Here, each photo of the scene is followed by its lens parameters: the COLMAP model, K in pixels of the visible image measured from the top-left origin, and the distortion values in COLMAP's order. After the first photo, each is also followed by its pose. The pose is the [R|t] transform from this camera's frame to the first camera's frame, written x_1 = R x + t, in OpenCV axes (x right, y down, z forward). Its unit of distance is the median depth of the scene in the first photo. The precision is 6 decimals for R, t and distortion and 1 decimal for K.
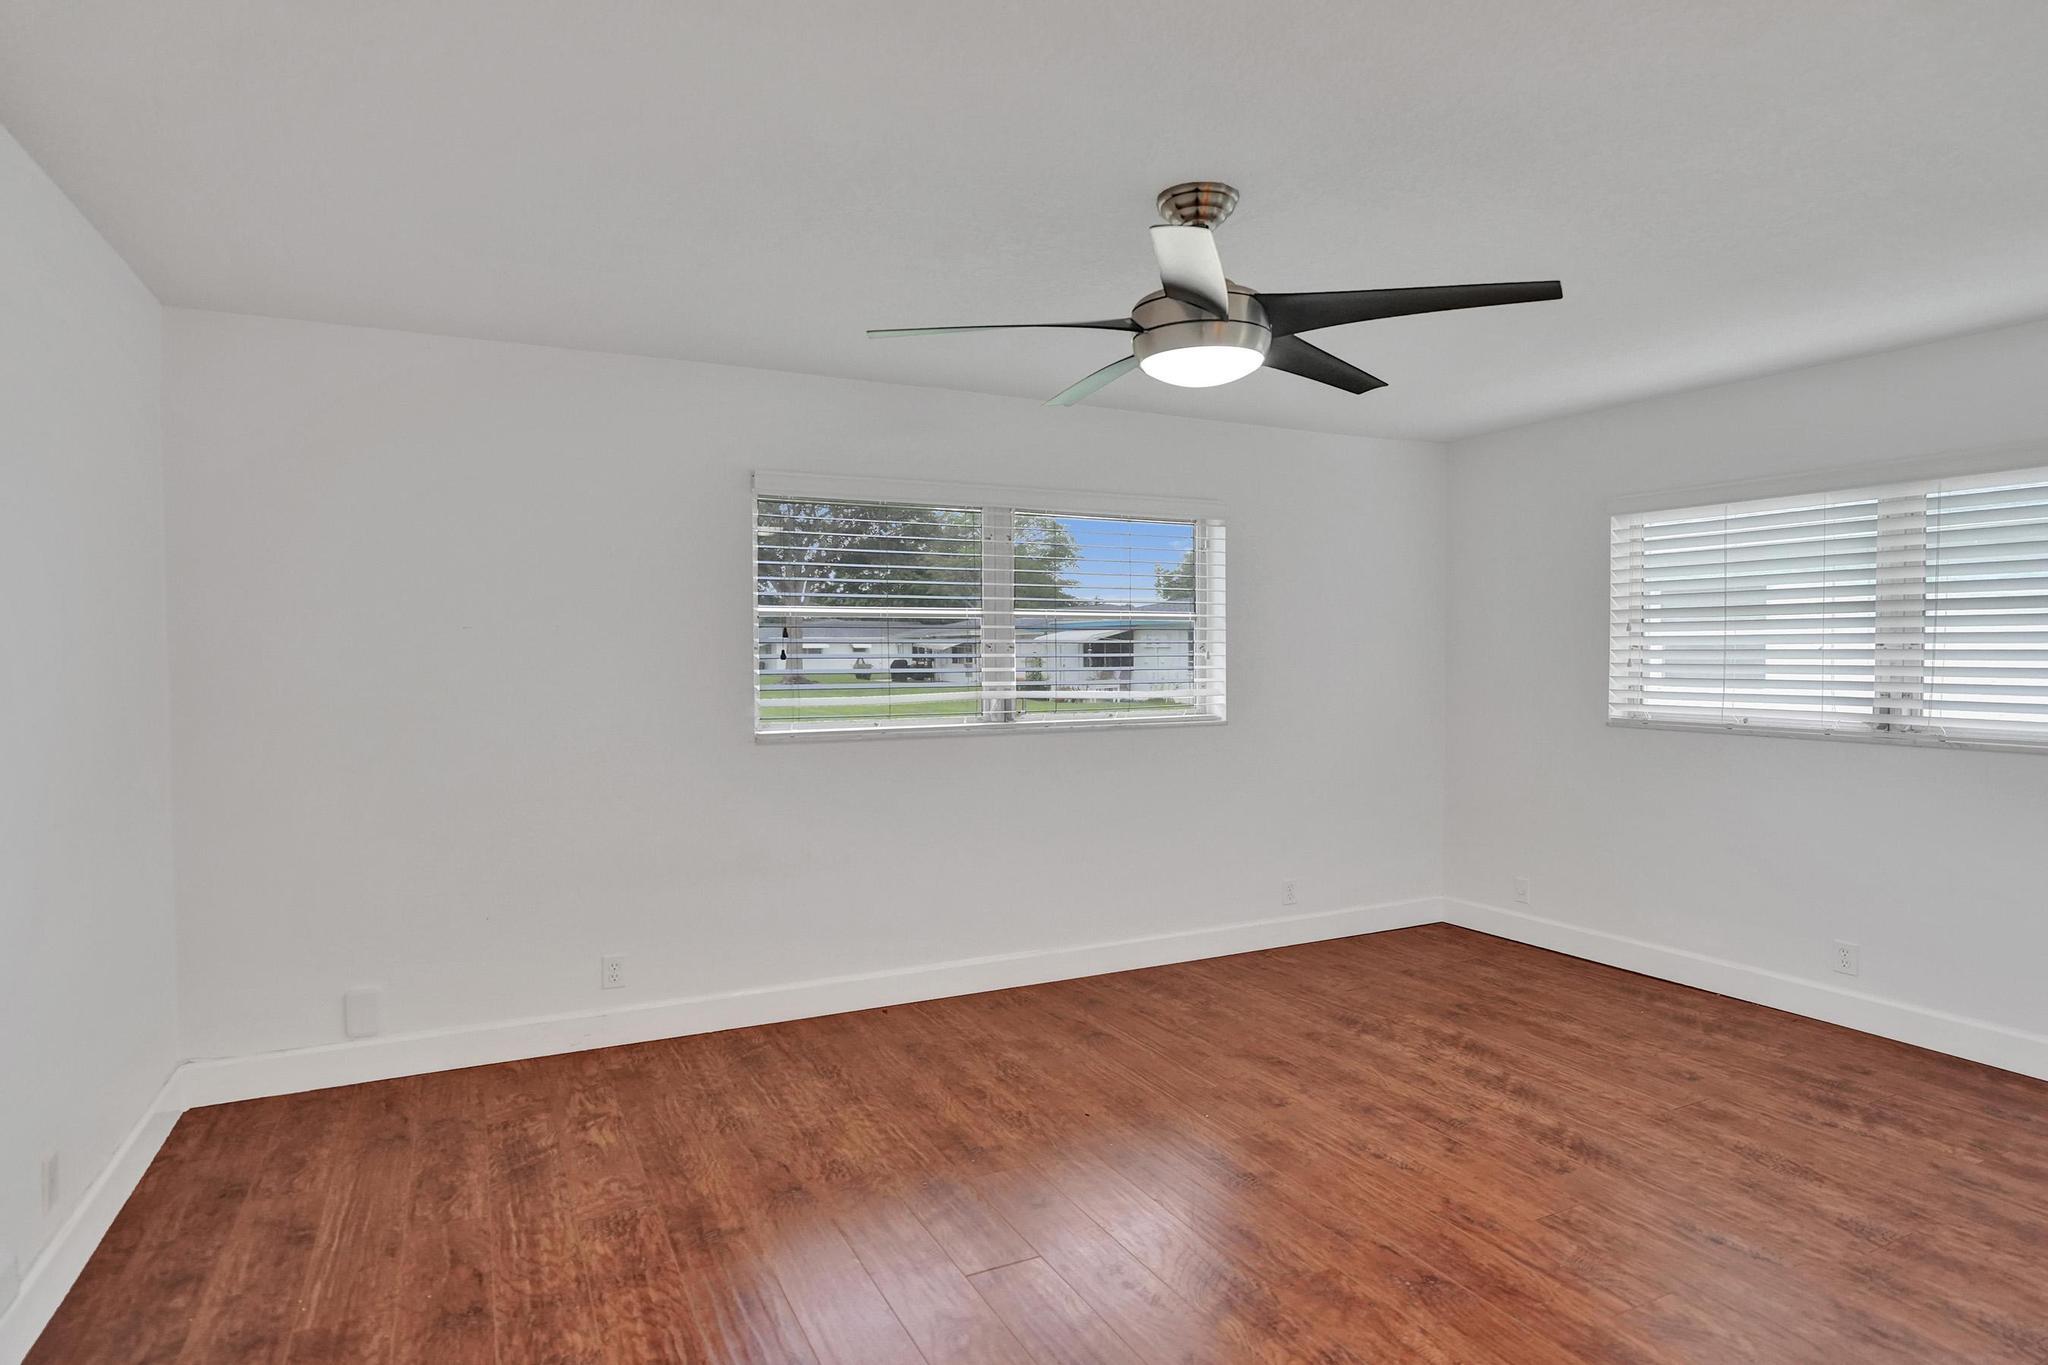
lens RADIAL K [[1085.1, 0, 1032.7], [0, 1085.1, 683.2], [0, 0, 1]] dist [-0.014724, 0.001033]
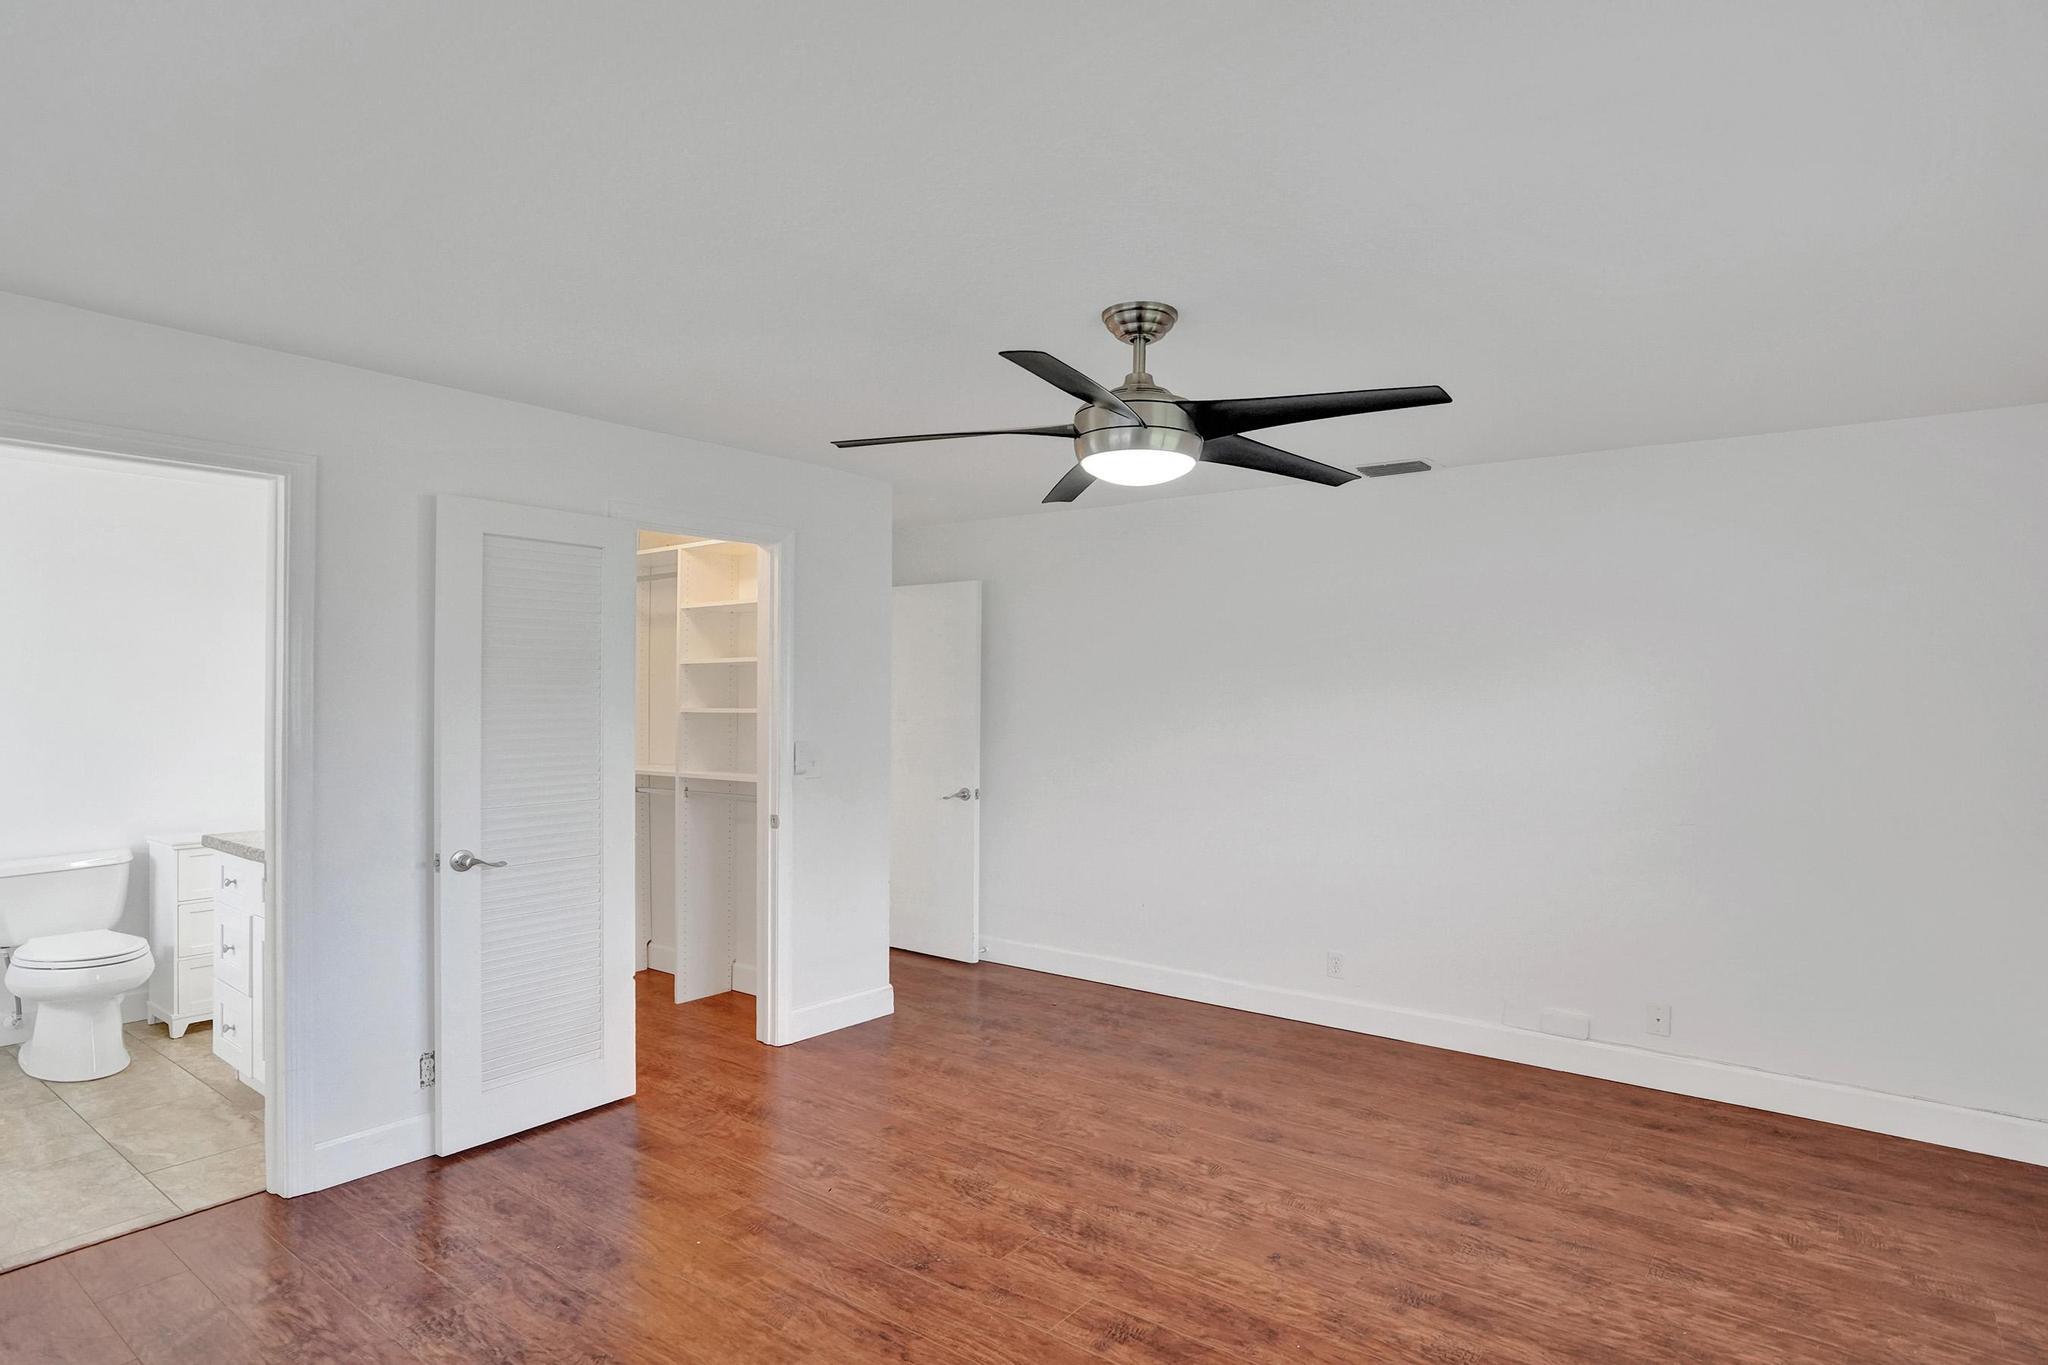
lens RADIAL K [[1085.1, 0, 1032.7], [0, 1085.1, 683.2], [0, 0, 1]] dist [-0.014724, 0.001033]
pose [[-0.896237, -0.008972, -0.443485, 0.732349], [-0.019430, 0.999630, 0.019041, -0.093991], [0.443150, 0.025682, -0.896080, 1.945271]]
